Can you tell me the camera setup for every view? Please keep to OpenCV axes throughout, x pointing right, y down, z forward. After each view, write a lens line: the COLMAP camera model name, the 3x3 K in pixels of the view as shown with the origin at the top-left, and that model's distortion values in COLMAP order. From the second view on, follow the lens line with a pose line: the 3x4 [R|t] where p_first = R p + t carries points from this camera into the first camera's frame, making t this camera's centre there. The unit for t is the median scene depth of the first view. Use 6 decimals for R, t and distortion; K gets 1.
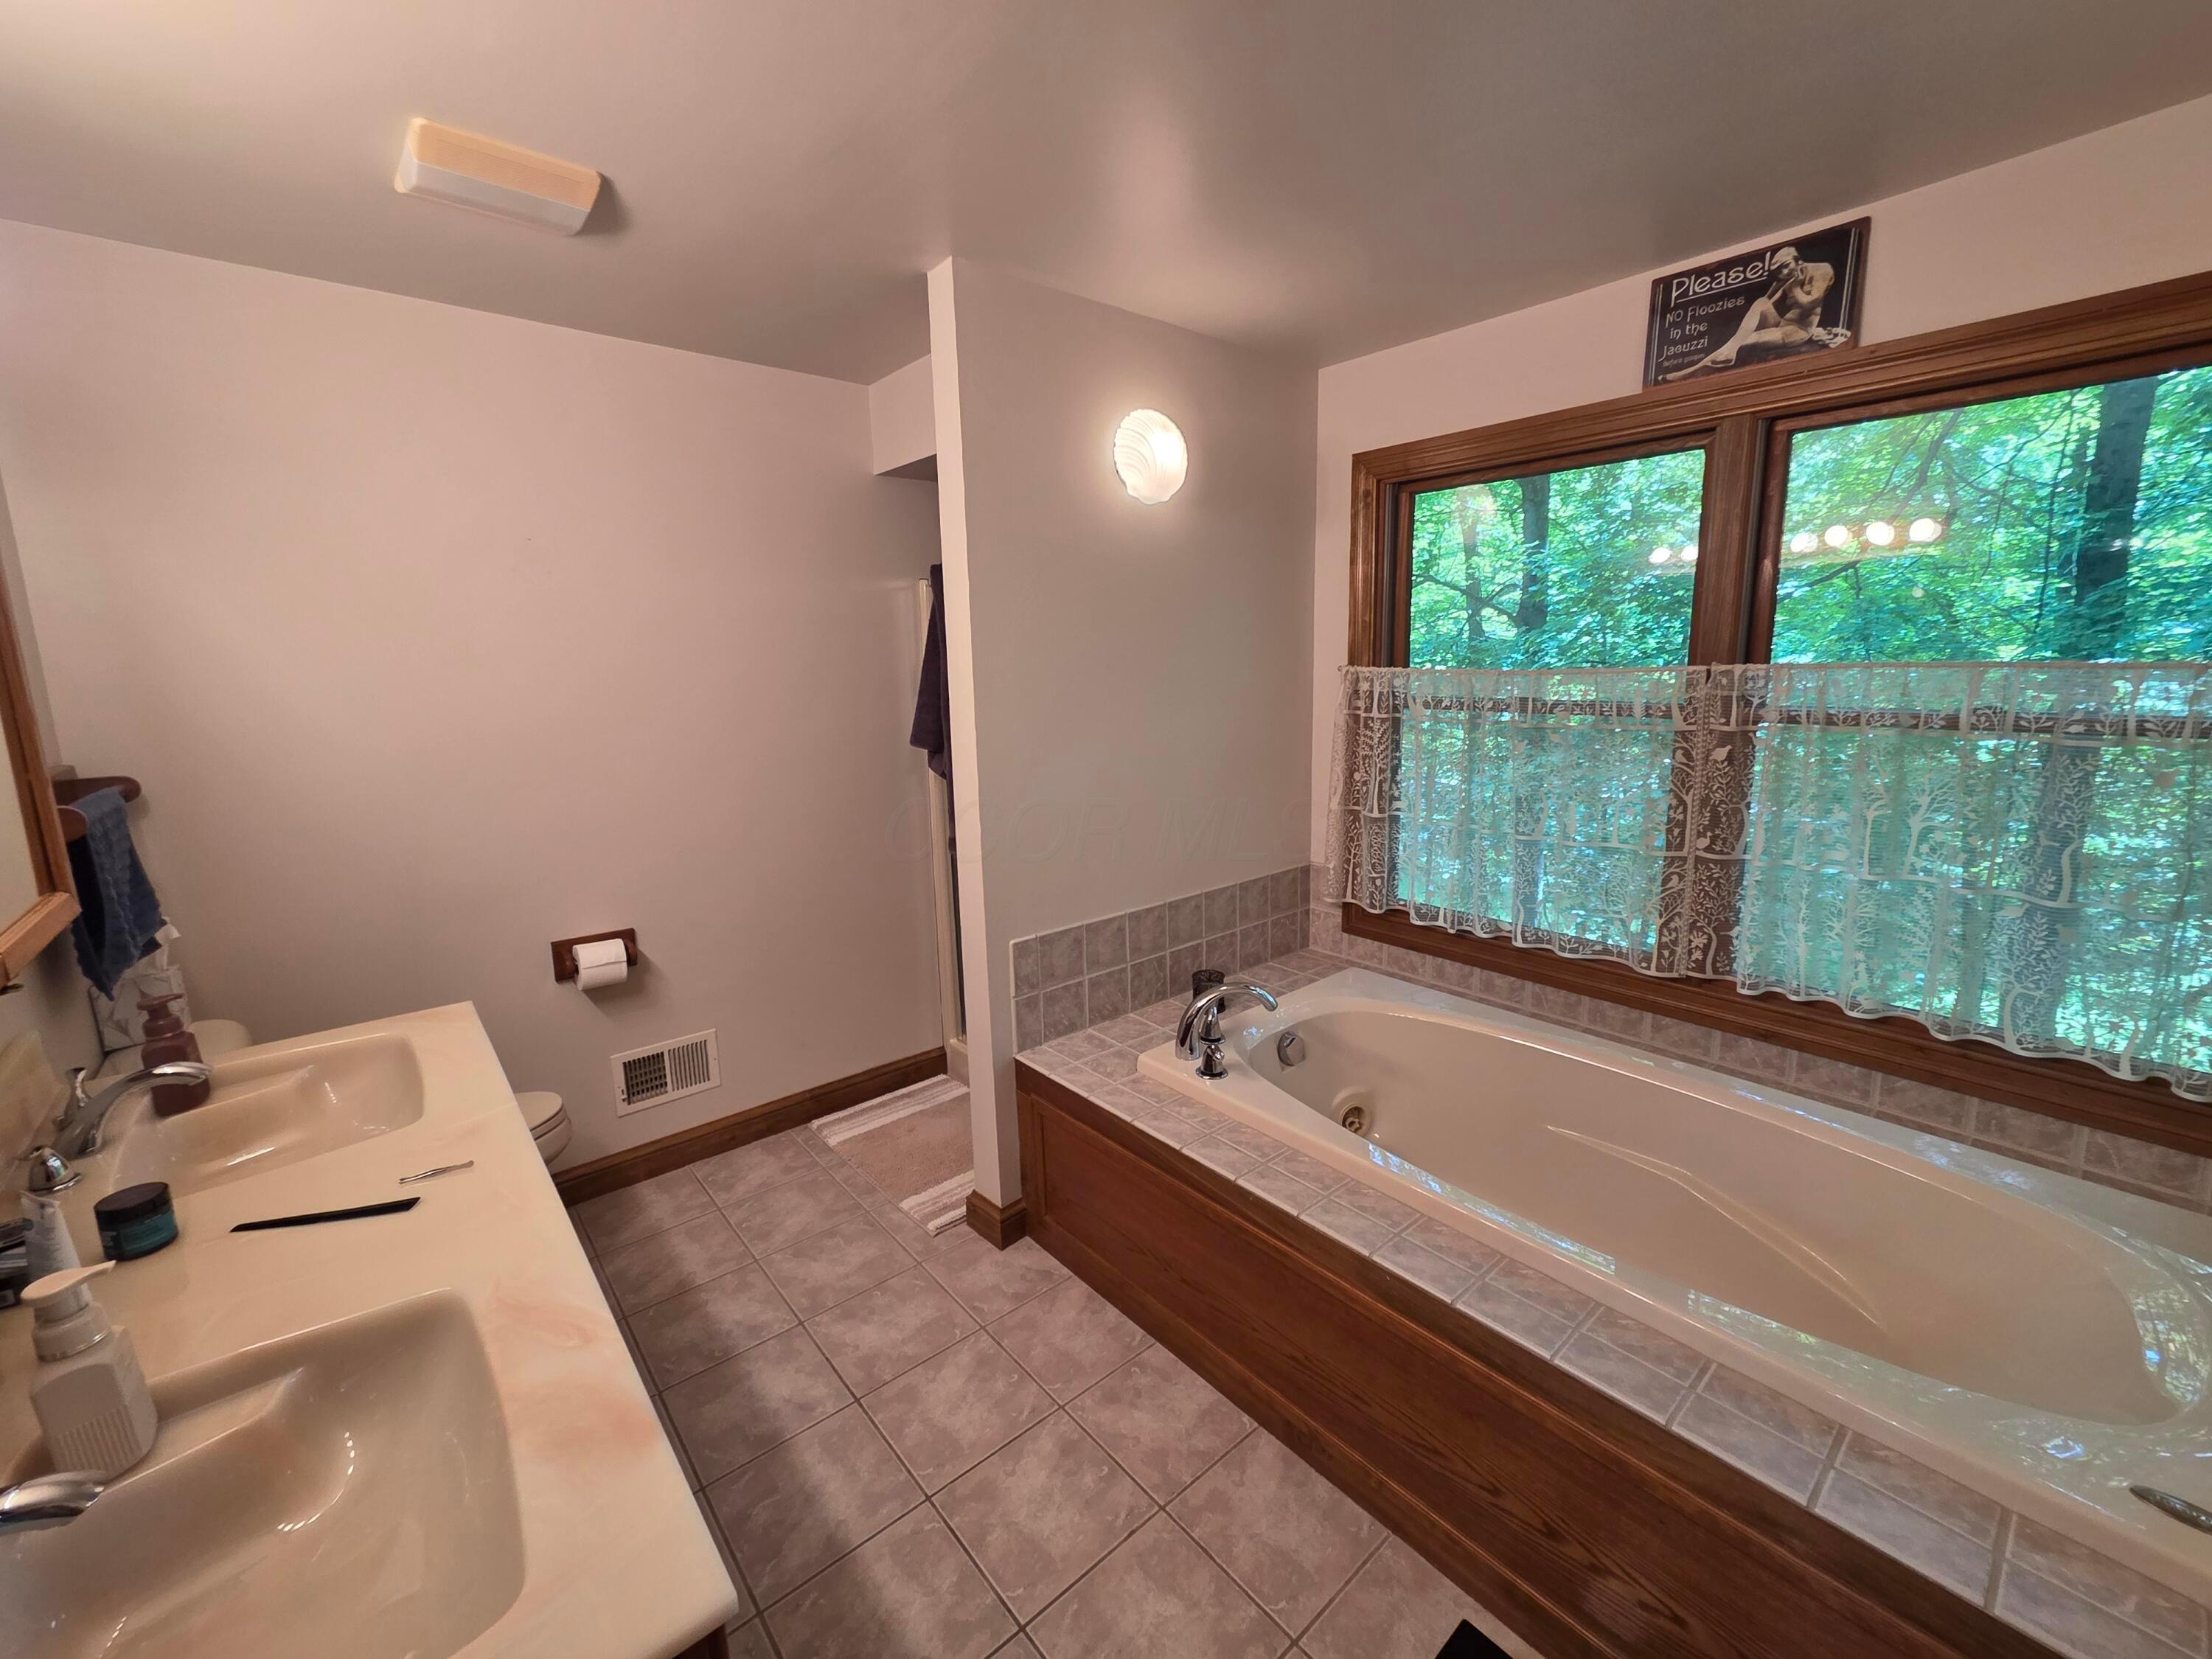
lens RADIAL K [[907.9, 0, 1122.6], [0, 907.9, 817.4], [0, 0, 1]] dist [0.001298, 0.001002]
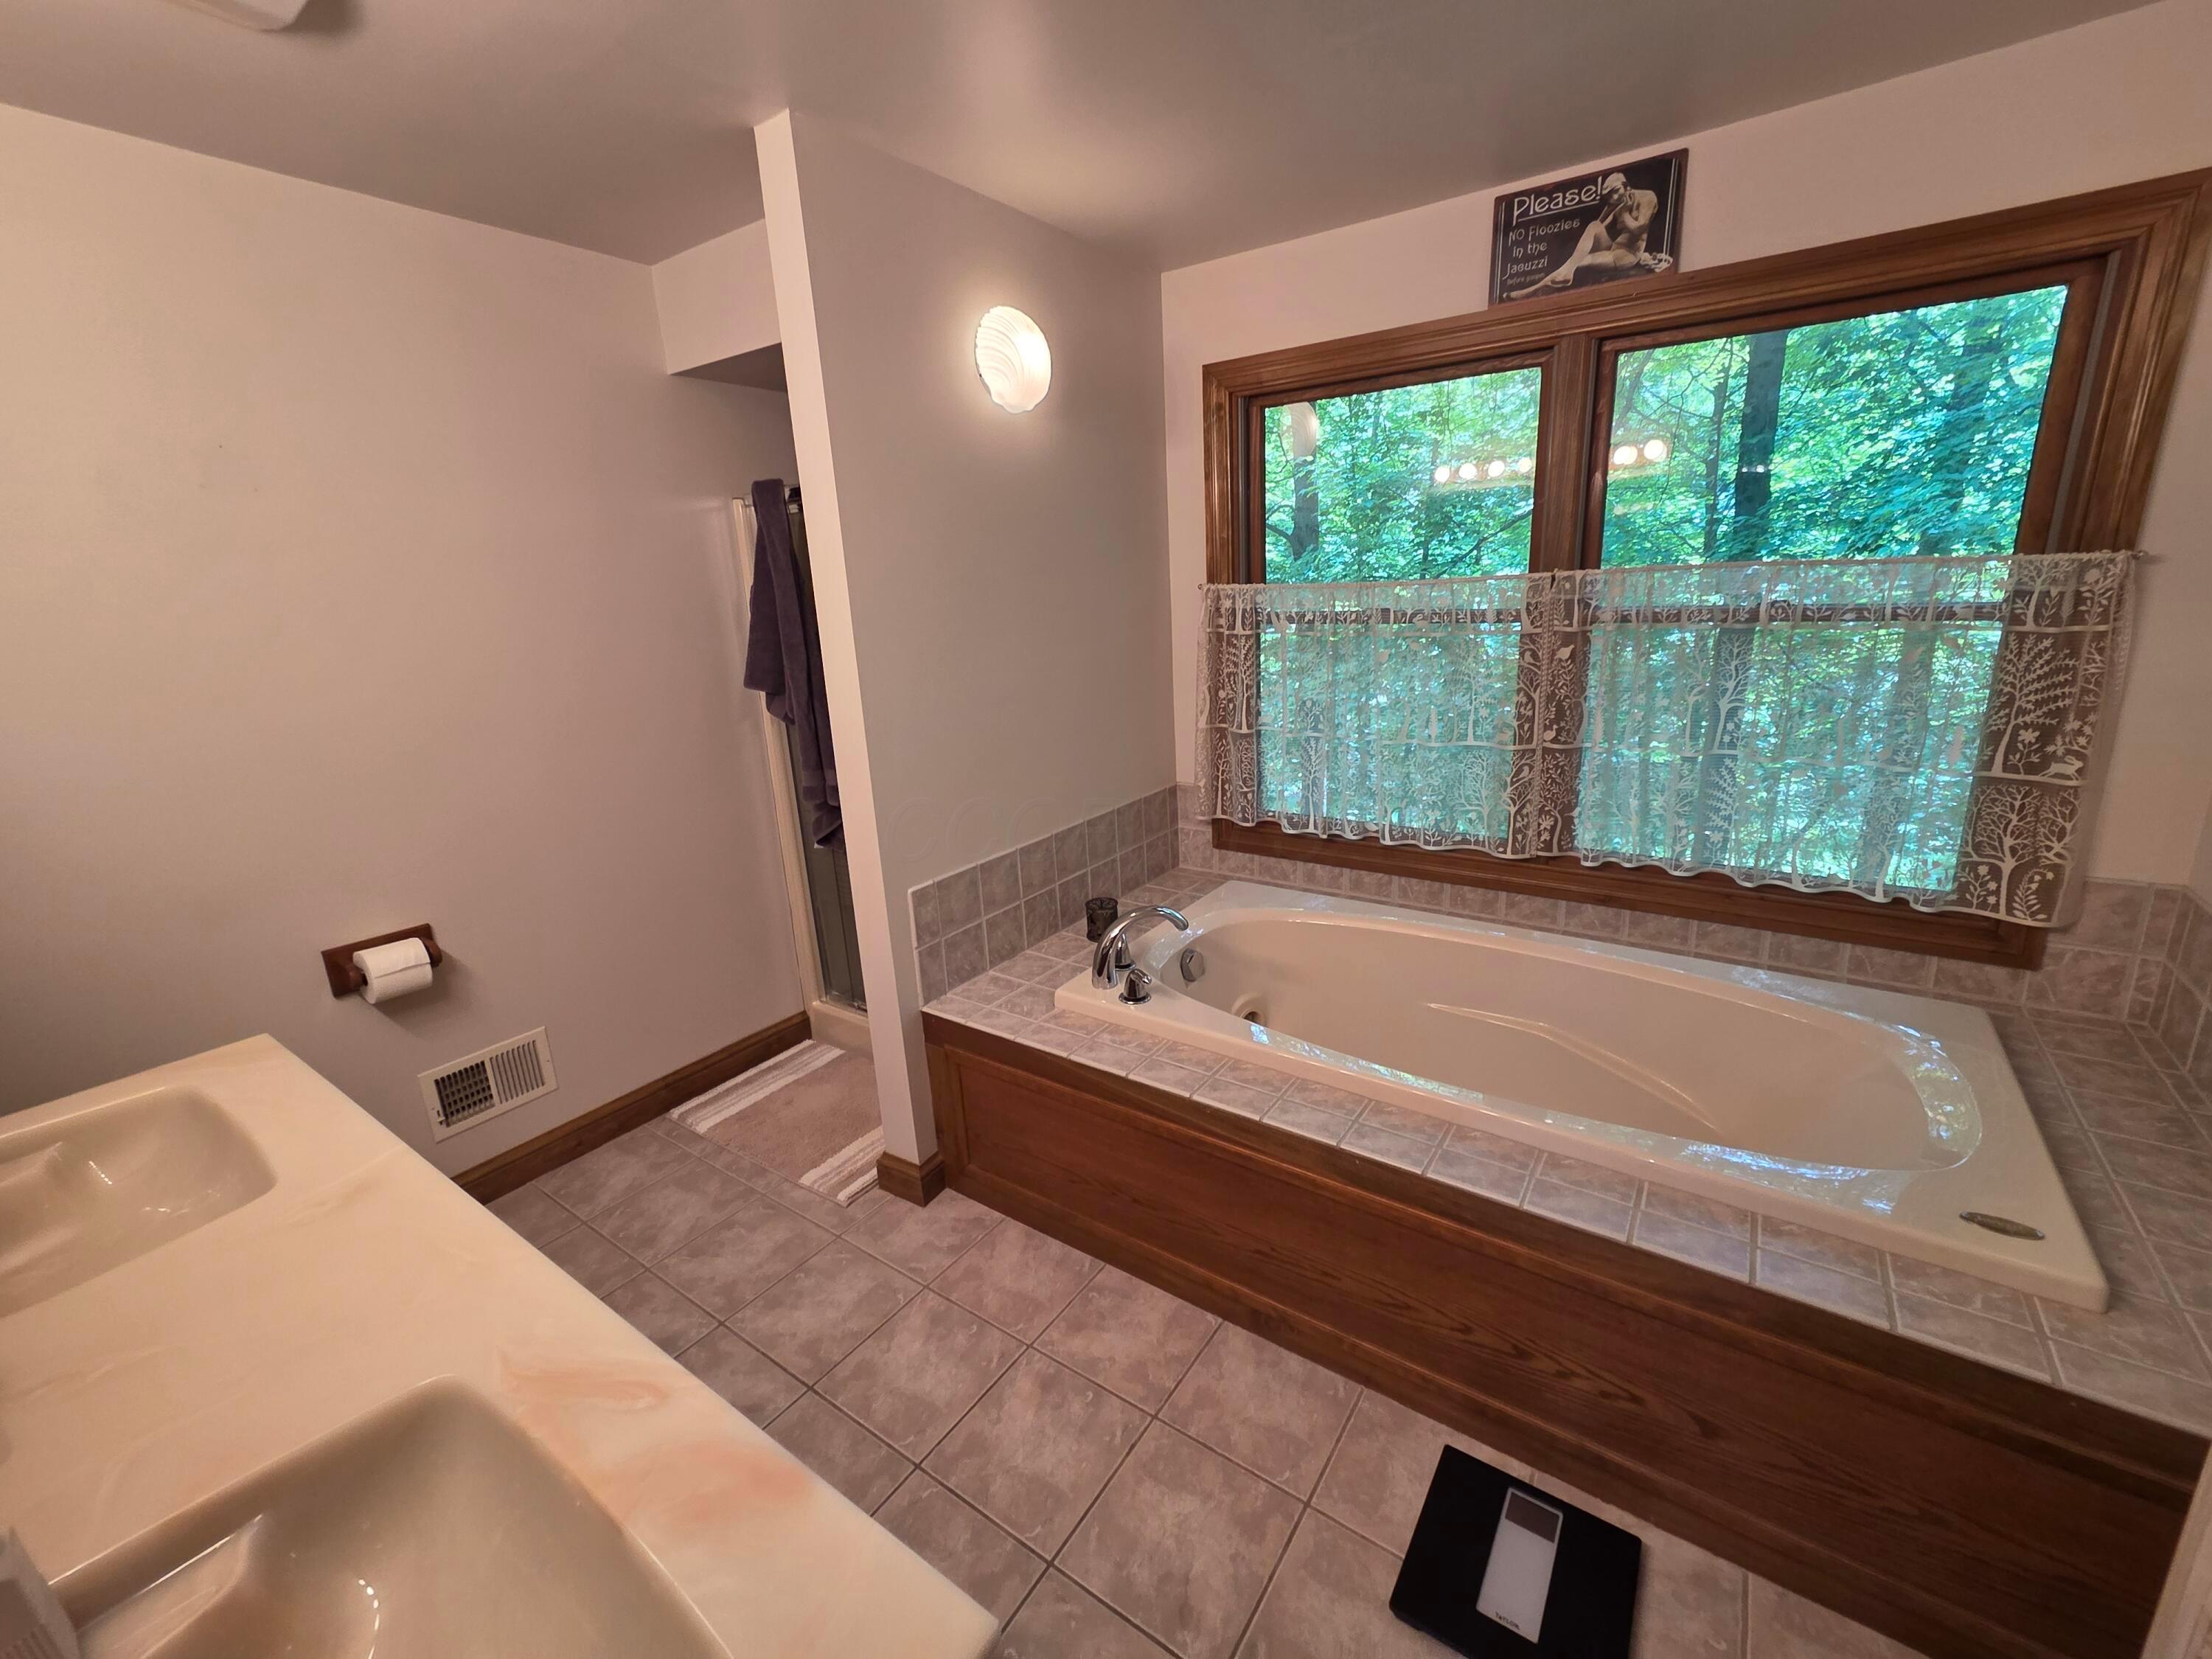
lens RADIAL K [[907.9, 0, 1119.2], [0, 907.9, 818.4], [0, 0, 1]] dist [0.001298, 0.001002]
pose [[0.967945, -0.088097, 0.235205, -0.144999], [0.070004, 0.993986, 0.084213, -0.001073], [-0.241209, -0.065048, 0.968291, 0.048851]]
